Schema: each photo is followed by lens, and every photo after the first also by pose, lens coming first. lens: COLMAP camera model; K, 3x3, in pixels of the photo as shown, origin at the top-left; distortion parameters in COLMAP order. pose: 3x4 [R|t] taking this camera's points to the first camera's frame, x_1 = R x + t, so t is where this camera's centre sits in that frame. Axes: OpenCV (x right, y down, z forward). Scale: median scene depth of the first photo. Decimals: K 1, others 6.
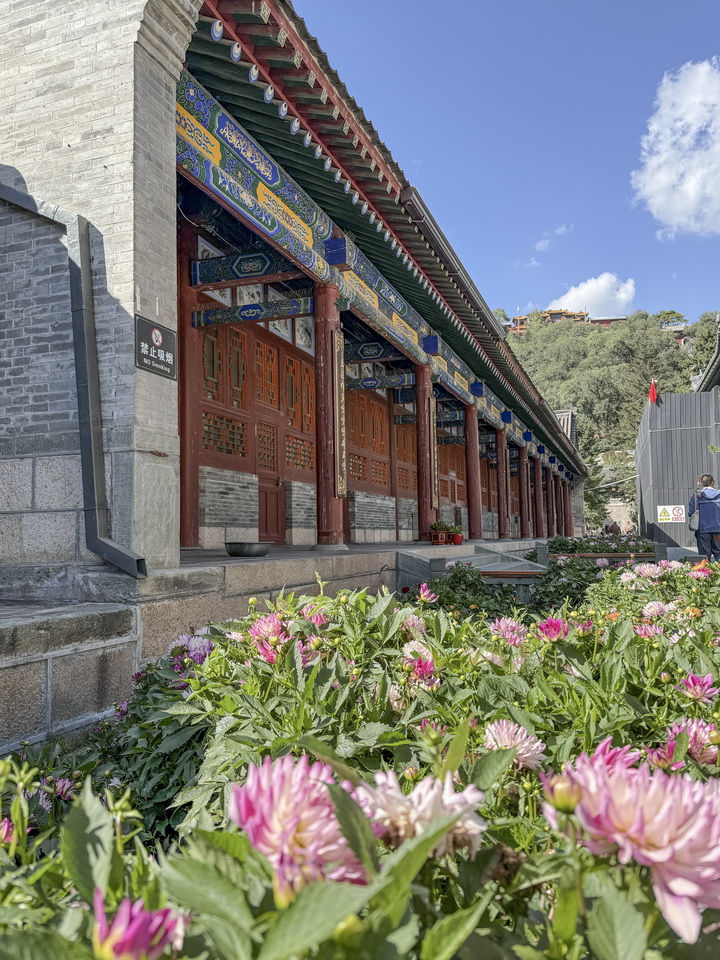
lens RADIAL K [[742.3, 0, 360.0], [0, 742.3, 480.0], [0, 0, 1]] dist [0.003293, -0.000016]
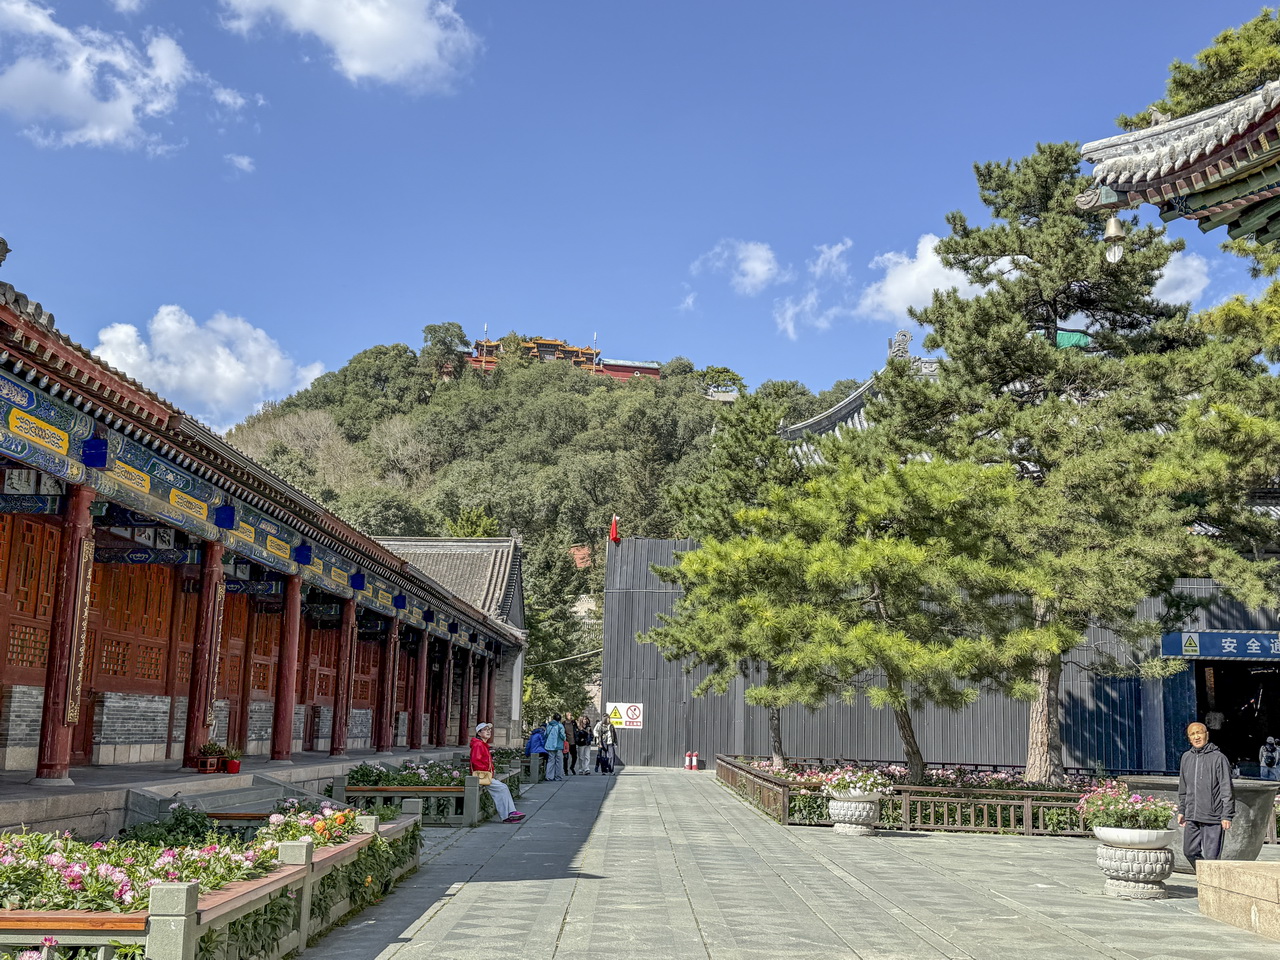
lens RADIAL K [[1286.9, 0, 640.0], [0, 1286.9, 480.0], [0, 0, 1]] dist [0.146985, -0.348082]
pose [[0.935965, 0.097828, 0.338229, 0.036520], [-0.058116, 0.990374, -0.125629, -0.074373], [-0.347263, 0.097928, 0.932641, -0.491617]]
